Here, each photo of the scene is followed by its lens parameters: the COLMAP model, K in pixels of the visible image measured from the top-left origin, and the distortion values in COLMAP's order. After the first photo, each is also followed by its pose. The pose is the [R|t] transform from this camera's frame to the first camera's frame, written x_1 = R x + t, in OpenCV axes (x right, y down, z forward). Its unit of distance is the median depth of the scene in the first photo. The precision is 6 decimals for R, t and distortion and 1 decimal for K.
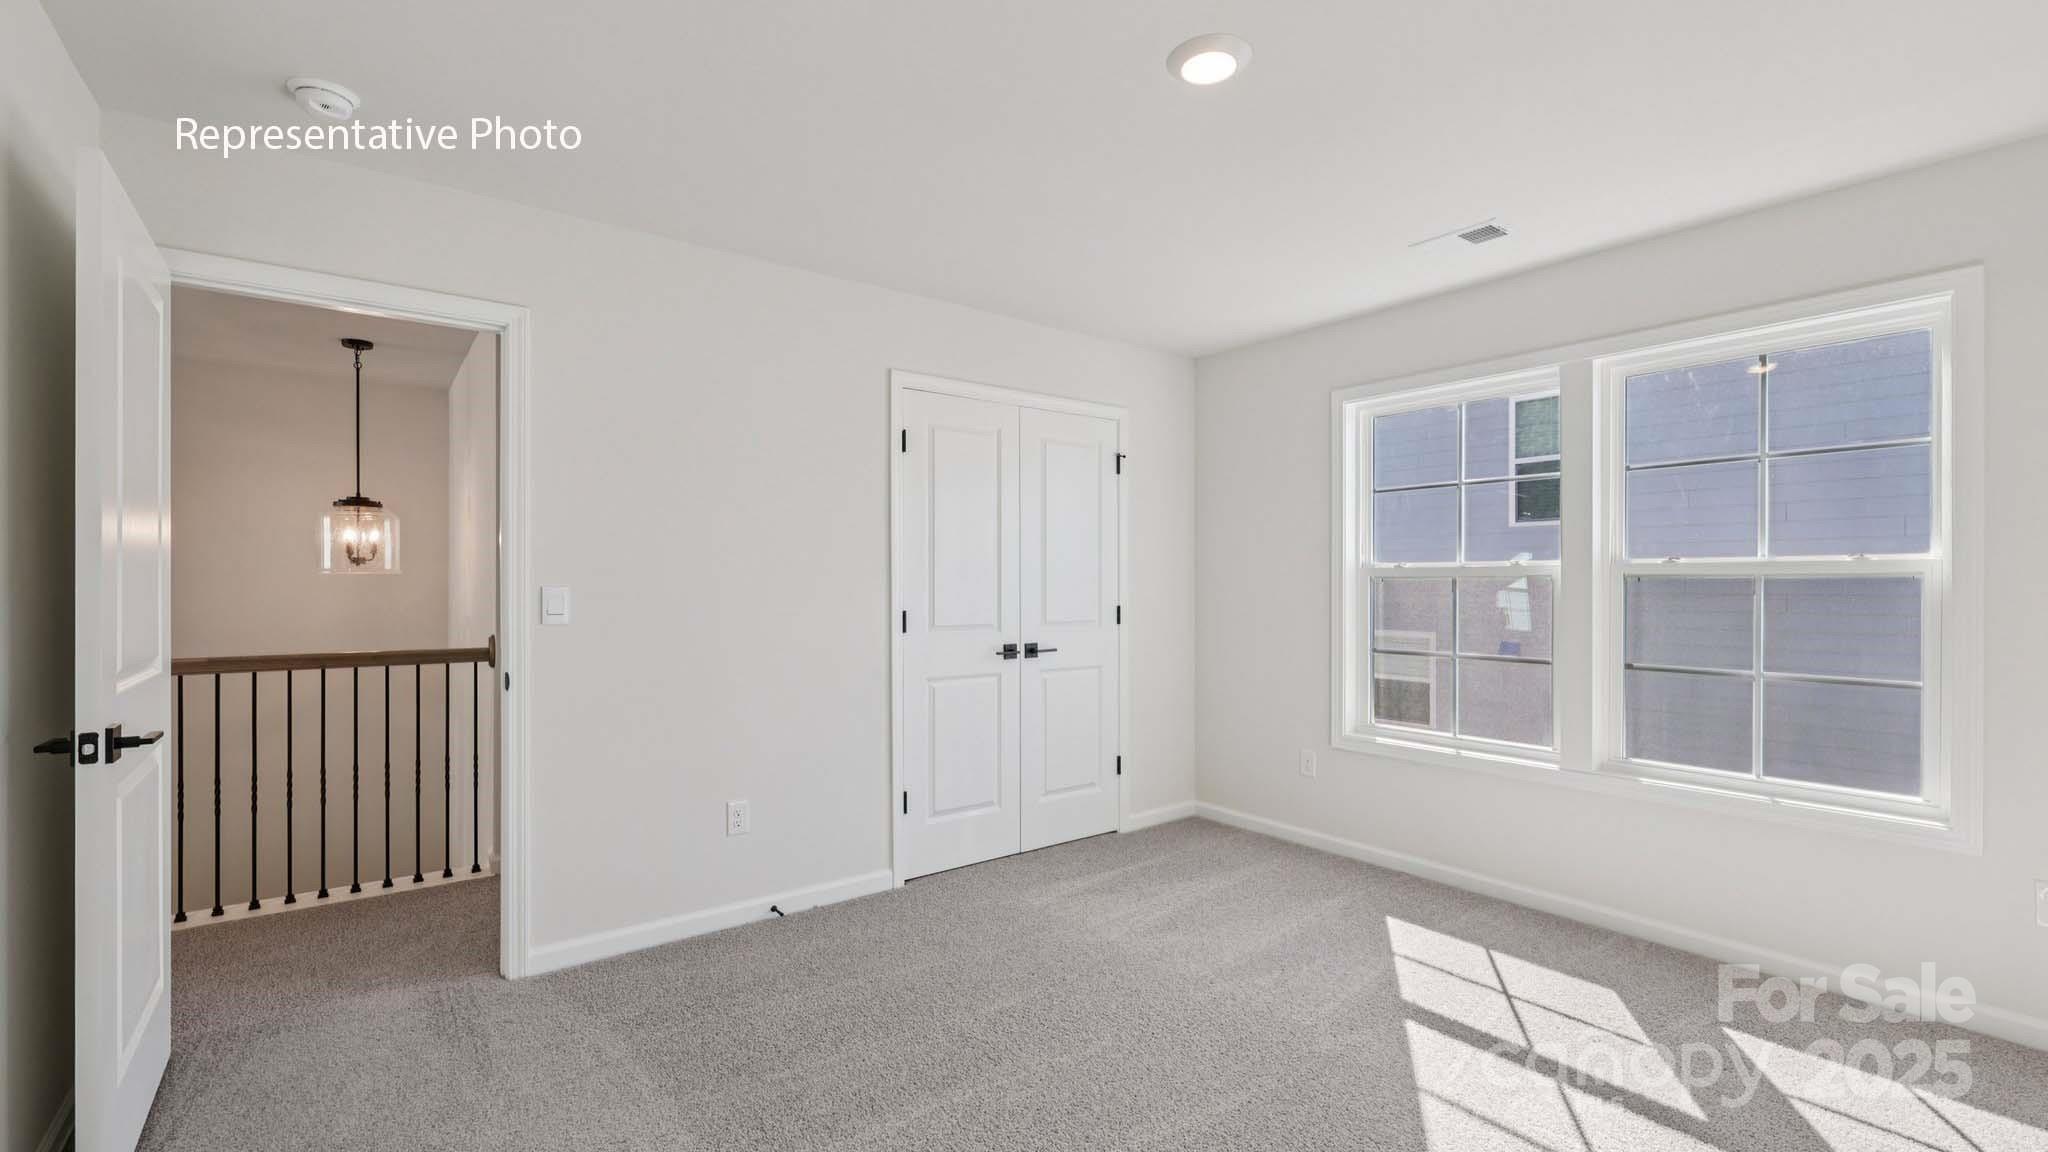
lens RADIAL K [[897.2, 0, 1075.1], [0, 897.2, 576.9], [0, 0, 1]] dist [-0.000038, -0.000064]
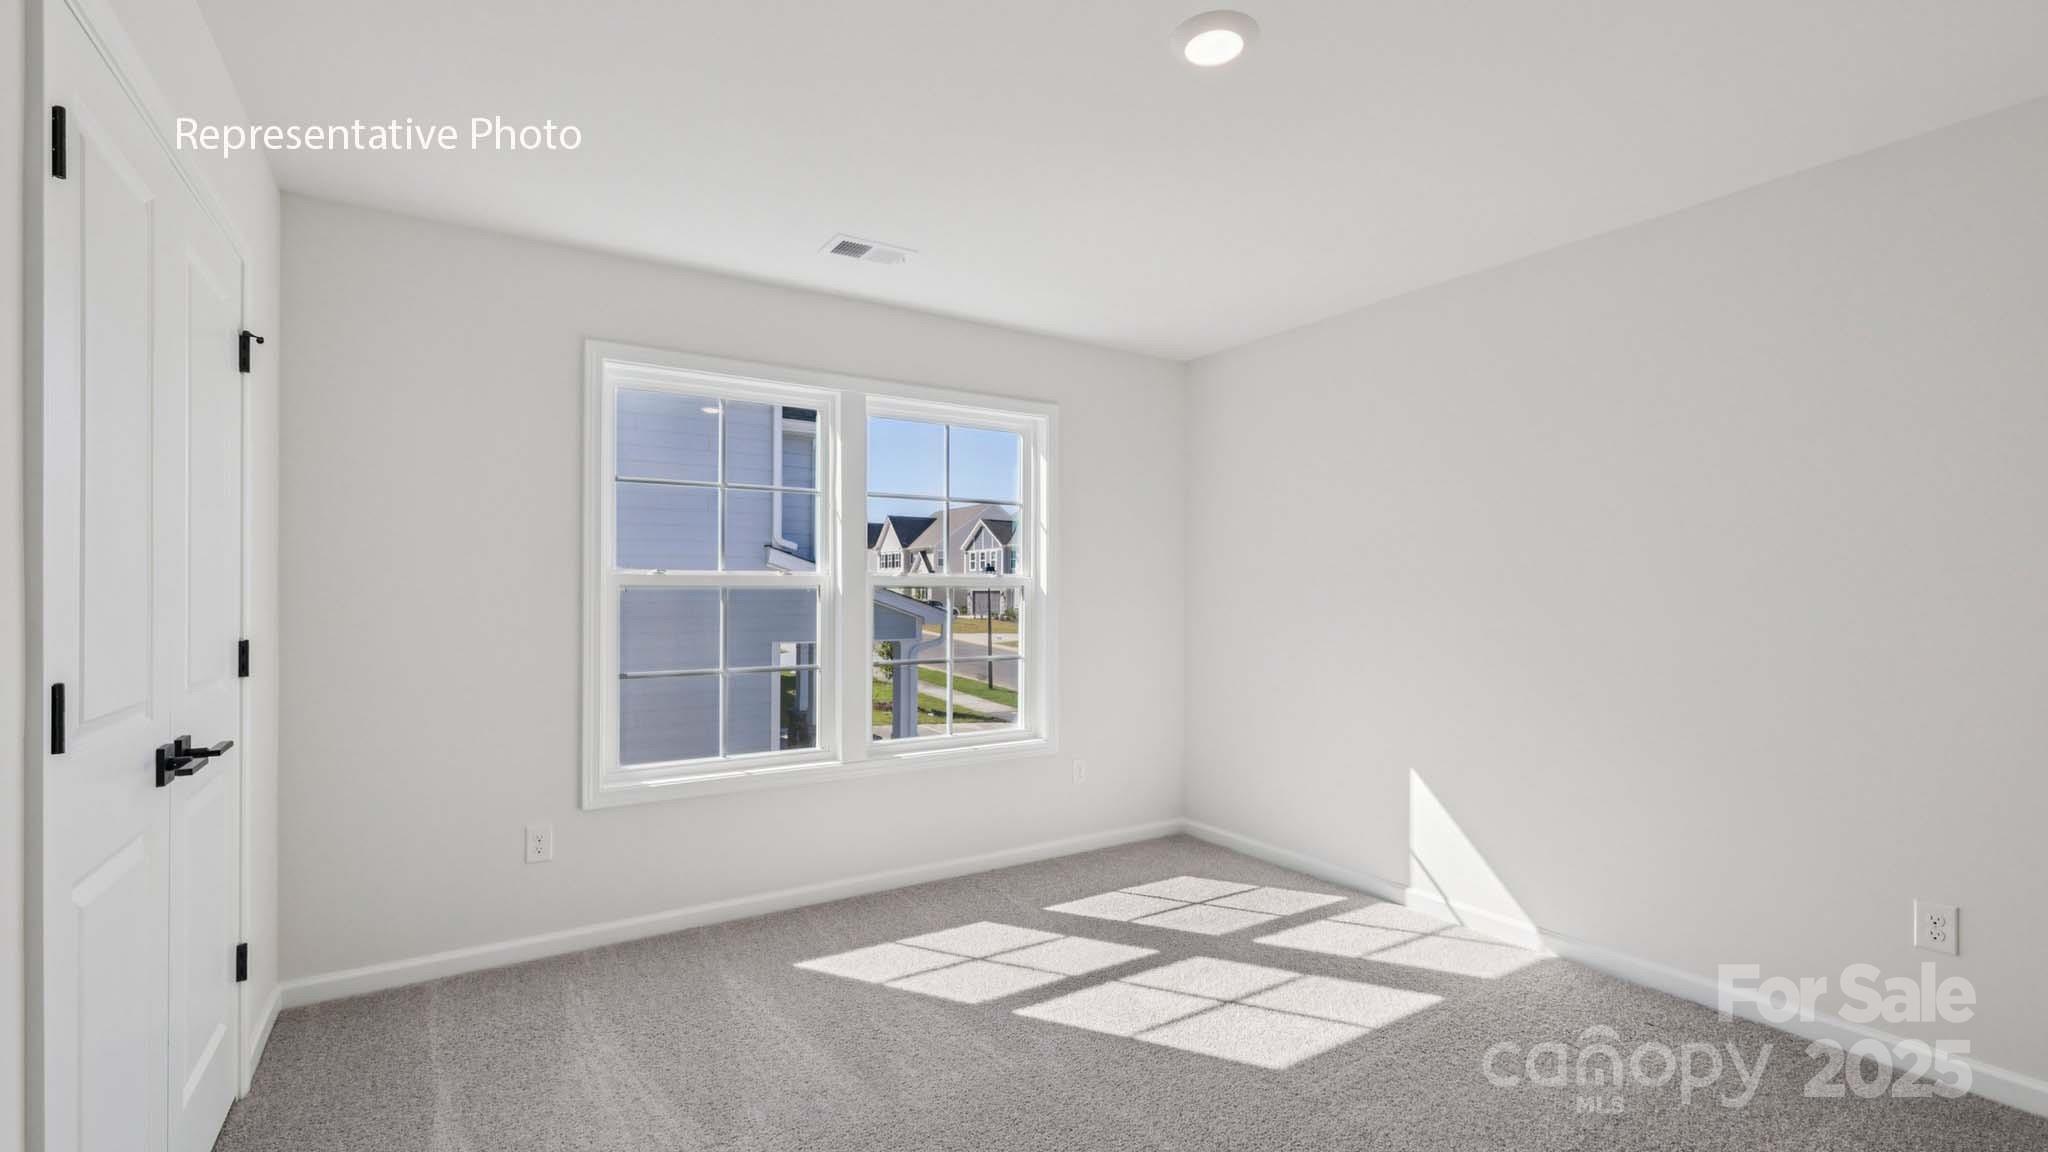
lens RADIAL K [[871.1, 0, 1021.0], [0, 871.1, 593.6], [0, 0, 1]] dist [-0.002456, -0.000510]
pose [[0.123258, 0.000460, 0.992375, -0.475042], [-0.004146, 0.999991, 0.000052, 0.006573], [-0.992366, -0.004121, 0.123258, 0.654350]]
